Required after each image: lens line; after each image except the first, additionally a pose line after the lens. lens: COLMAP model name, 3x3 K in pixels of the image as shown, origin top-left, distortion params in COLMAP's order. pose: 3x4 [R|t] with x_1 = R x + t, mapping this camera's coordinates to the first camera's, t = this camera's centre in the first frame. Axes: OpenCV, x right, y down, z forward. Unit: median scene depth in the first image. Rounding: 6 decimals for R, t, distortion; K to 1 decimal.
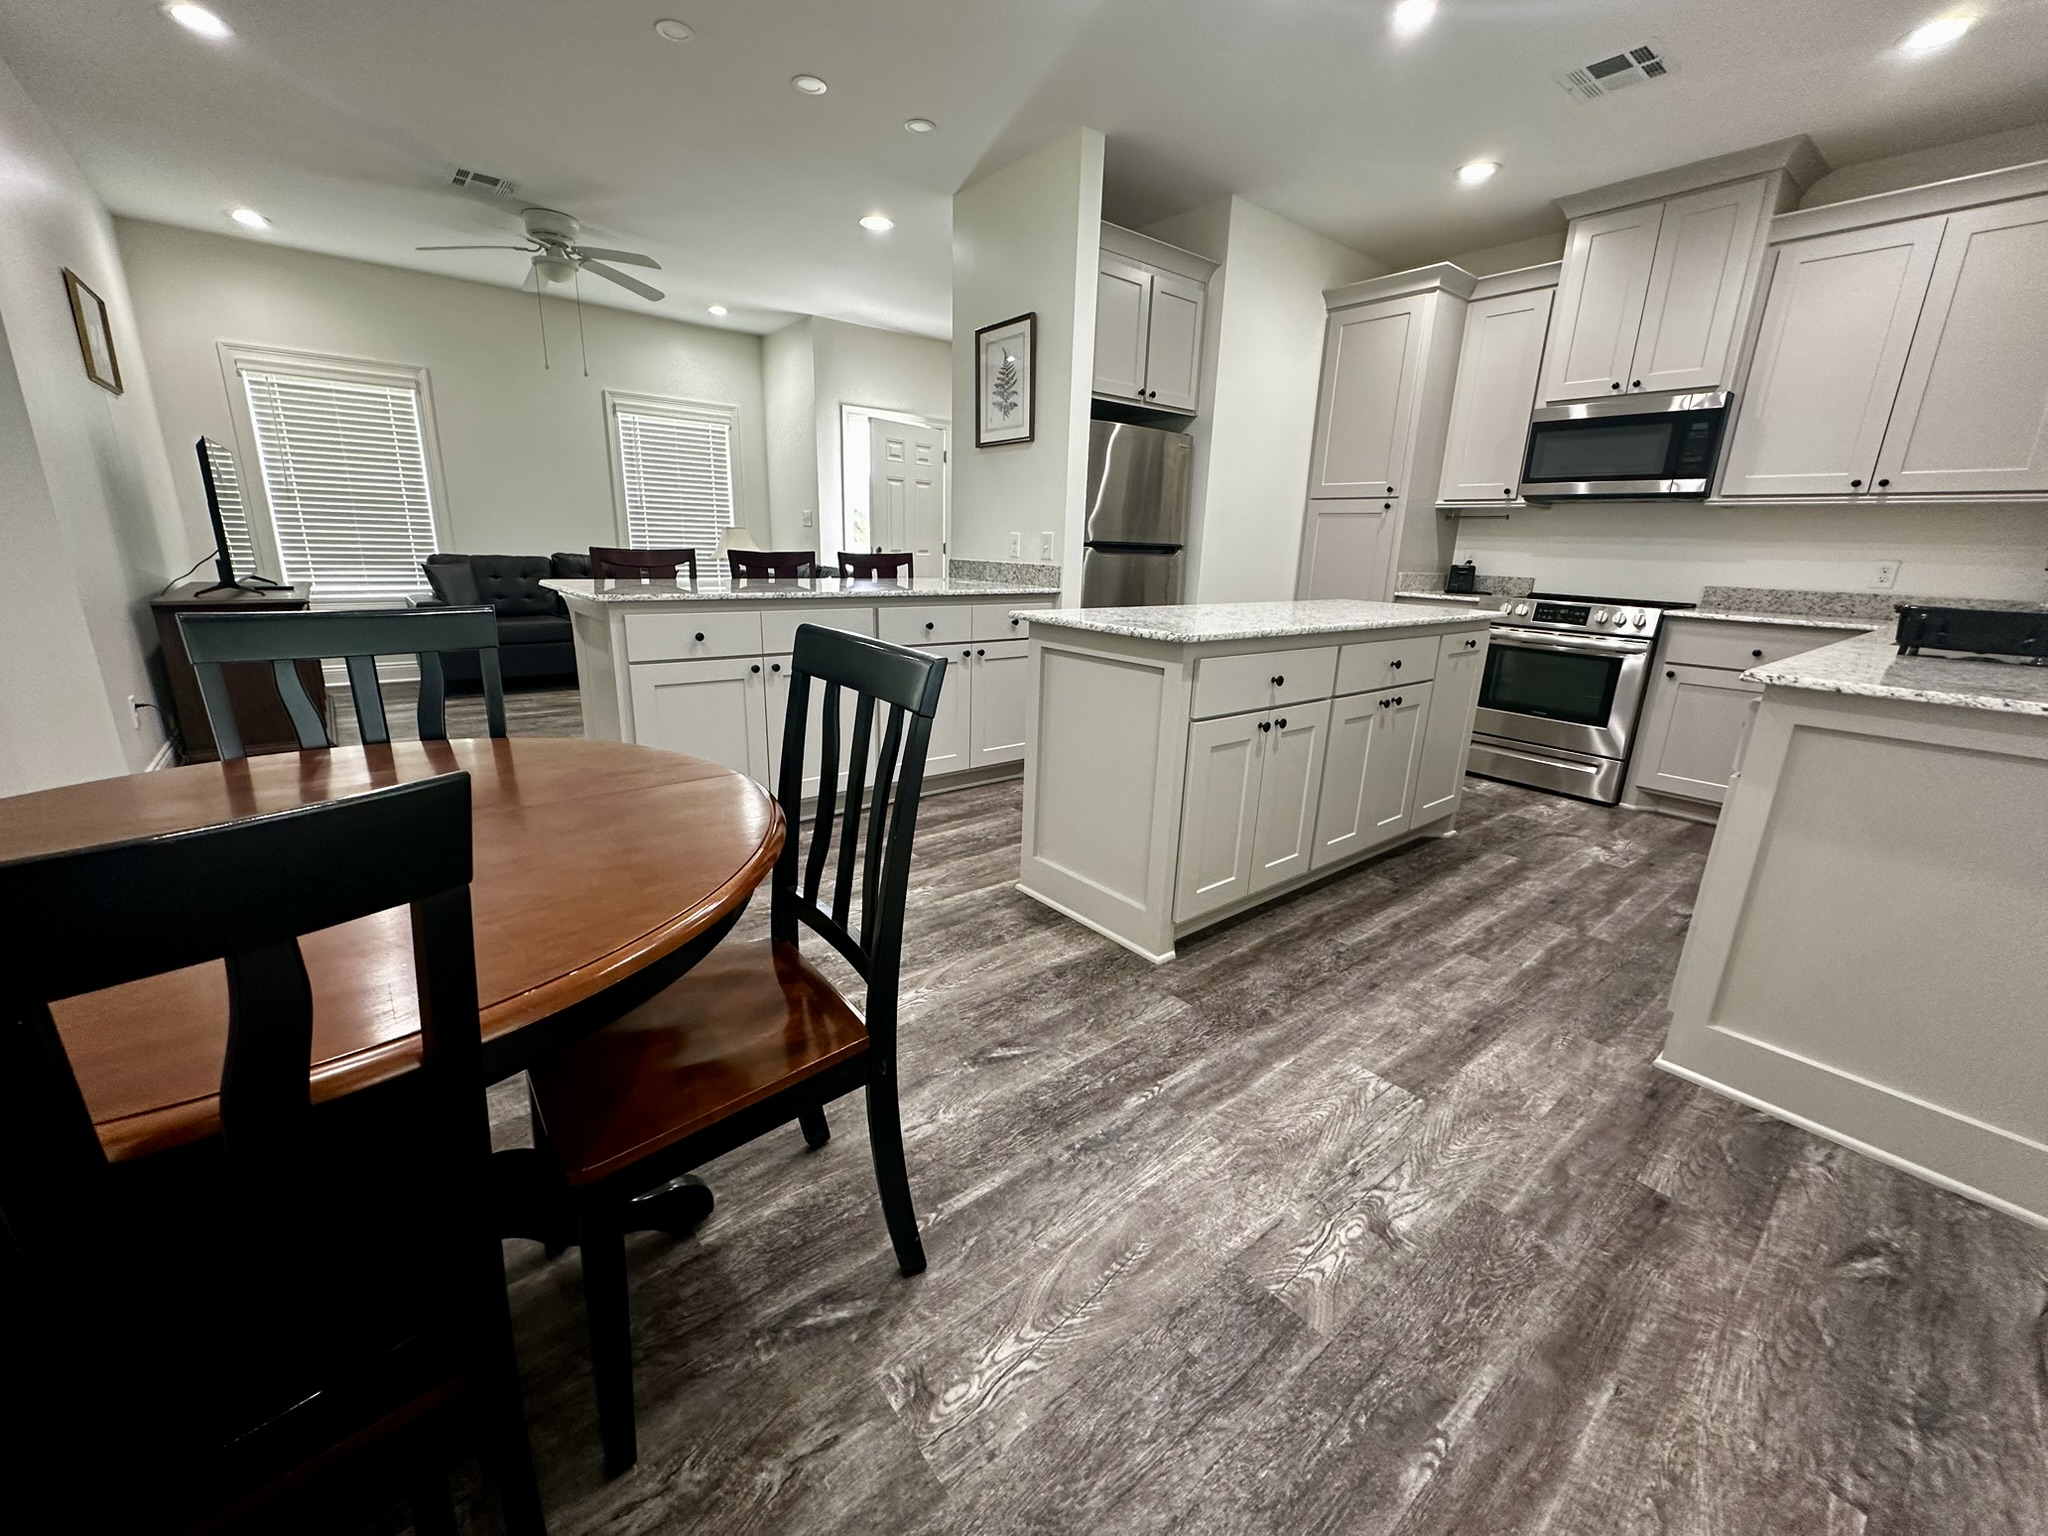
lens RADIAL K [[815.3, 0, 1022.6], [0, 815.3, 764.5], [0, 0, 1]] dist [-0.002430, 0.000511]
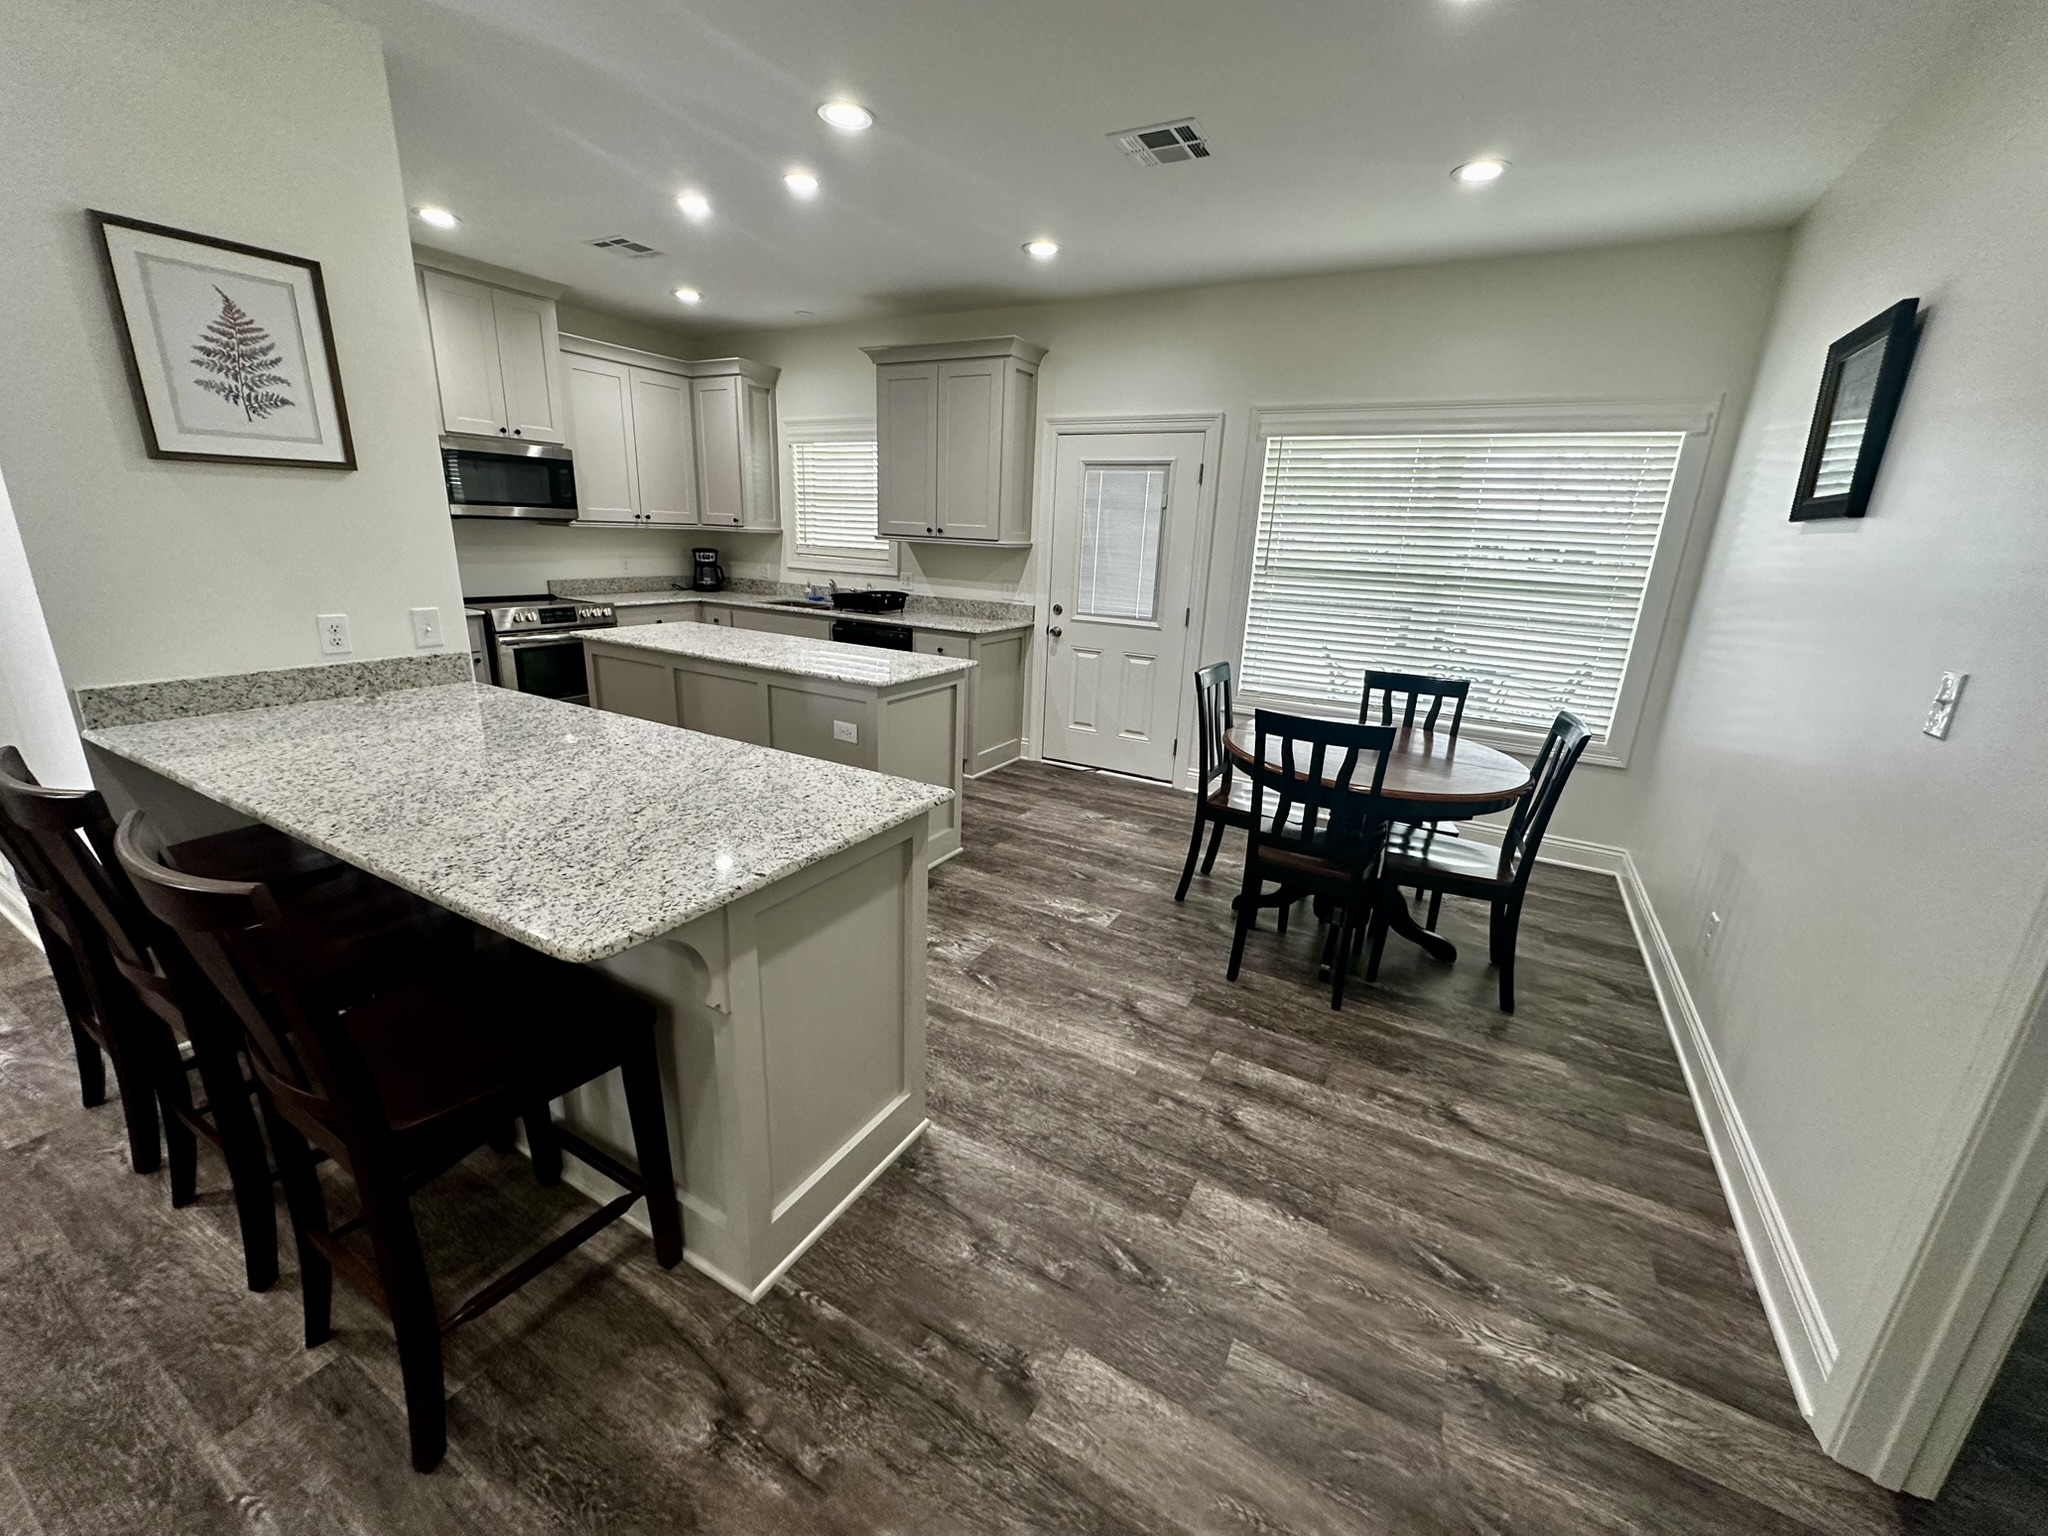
lens RADIAL K [[815.3, 0, 1022.6], [0, 815.3, 764.5], [0, 0, 1]] dist [-0.002430, 0.000511]
pose [[-0.360915, -0.305239, 0.881232, -0.988429], [0.194514, 0.899501, 0.391232, -0.418092], [-0.912088, 0.312614, -0.265270, 0.947393]]
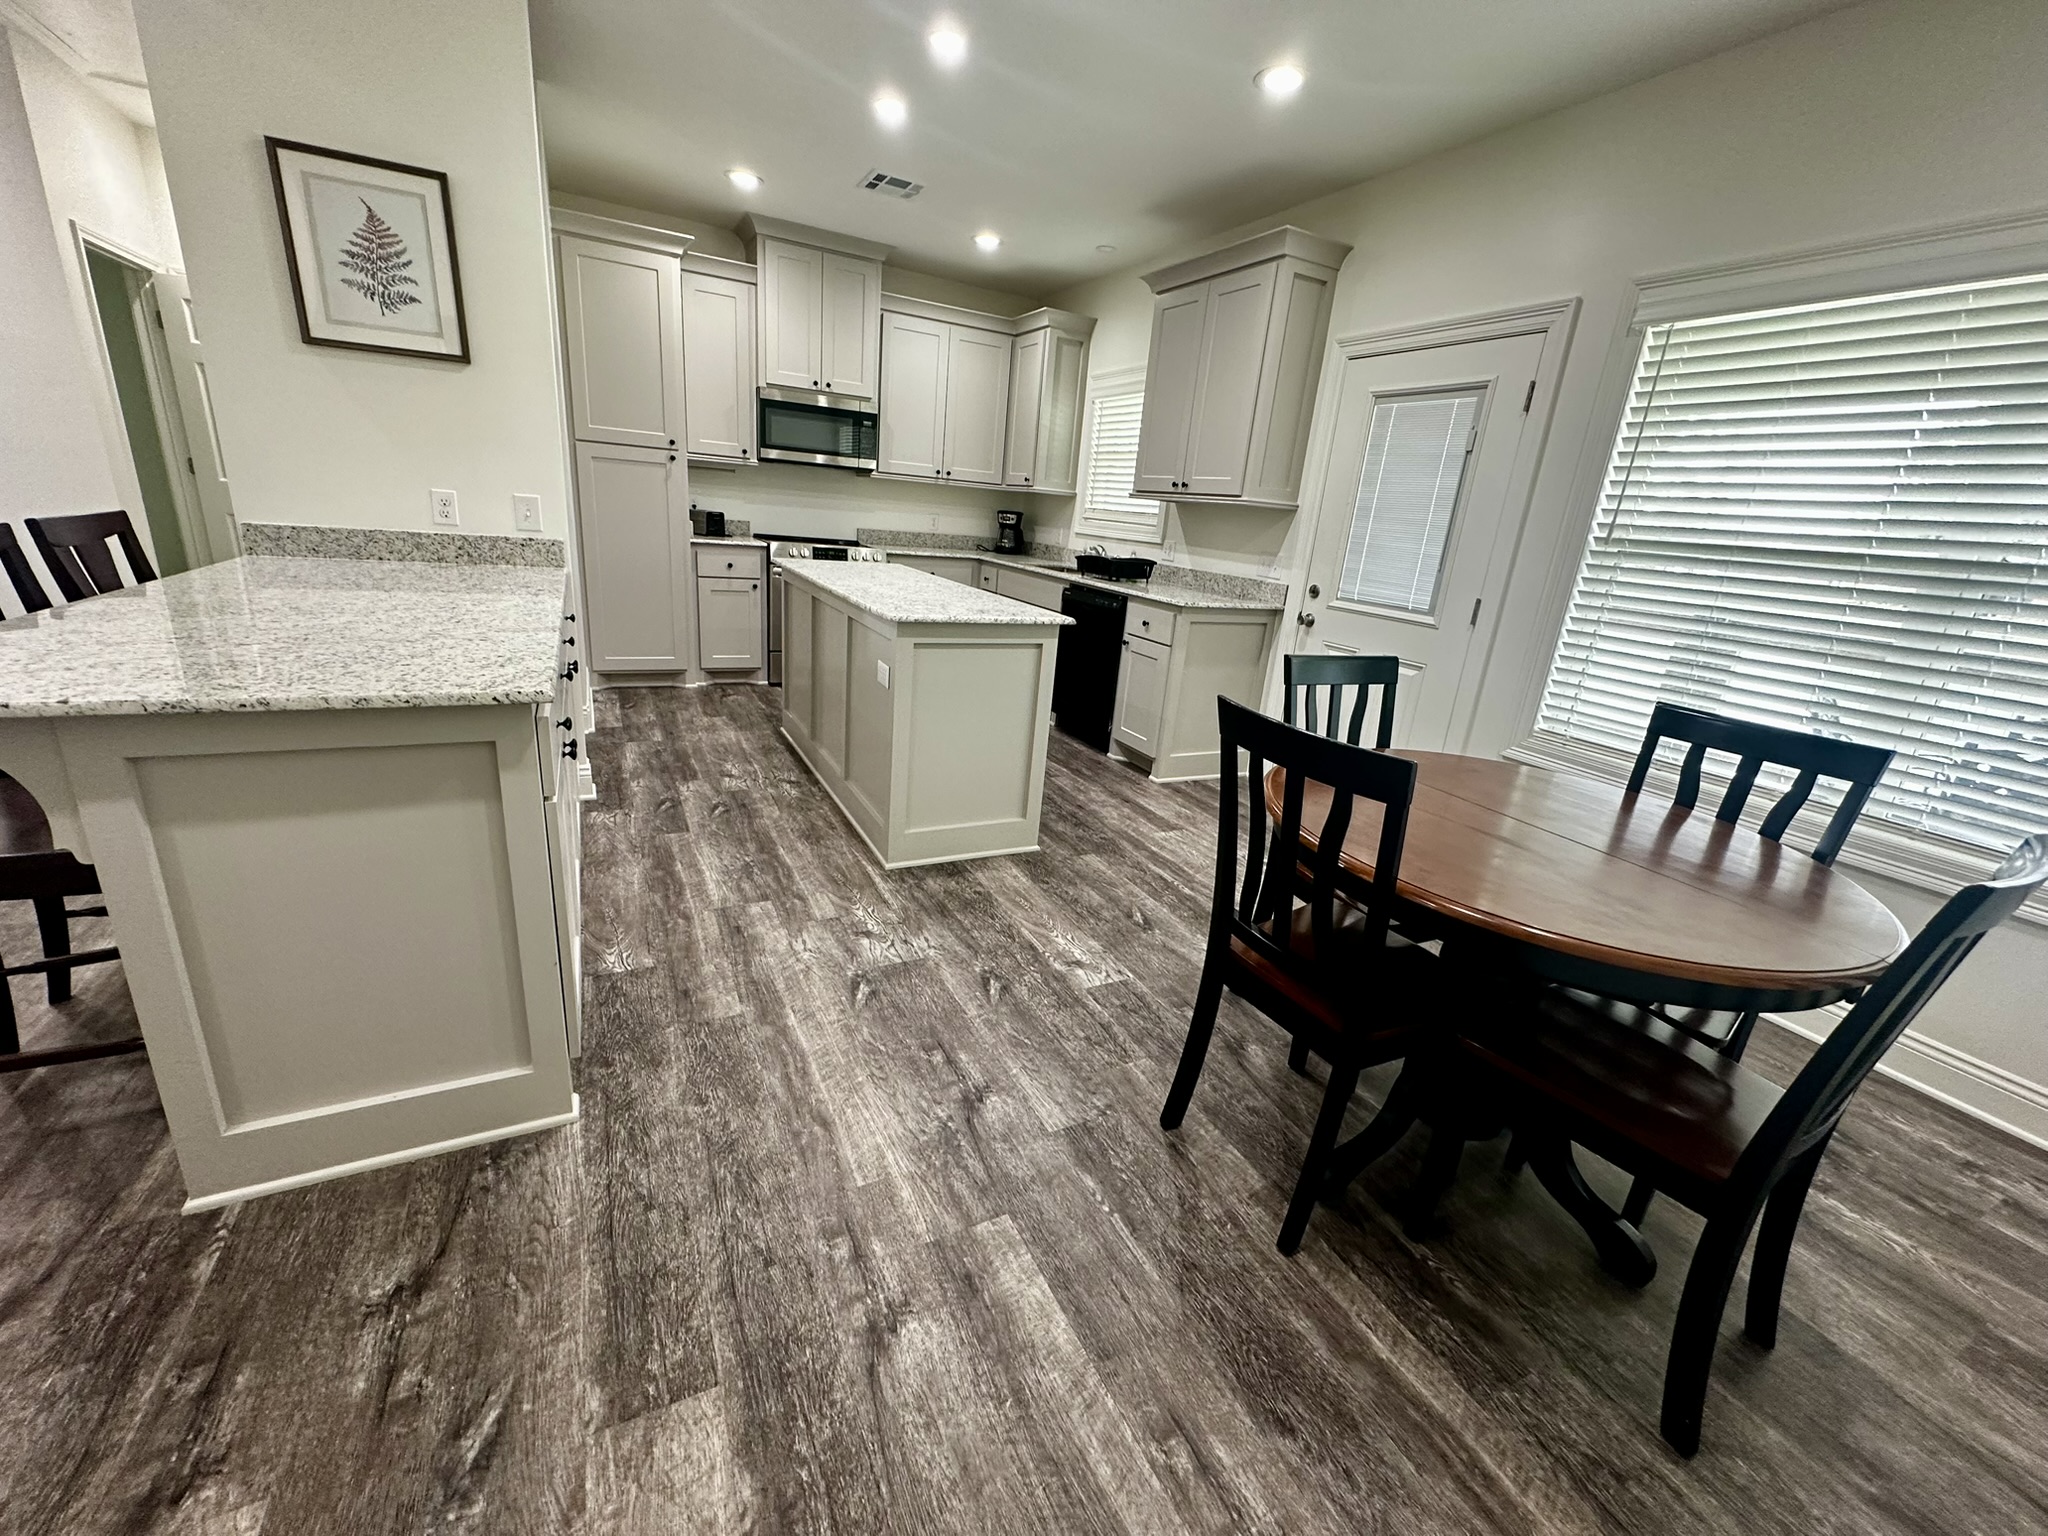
lens RADIAL K [[815.3, 0, 1022.6], [0, 815.3, 764.5], [0, 0, 1]] dist [-0.002430, 0.000511]
pose [[0.211691, -0.308275, 0.927444, -0.814433], [0.181613, 0.944831, 0.272601, -0.210497], [-0.960314, 0.110729, 0.255999, 0.479123]]
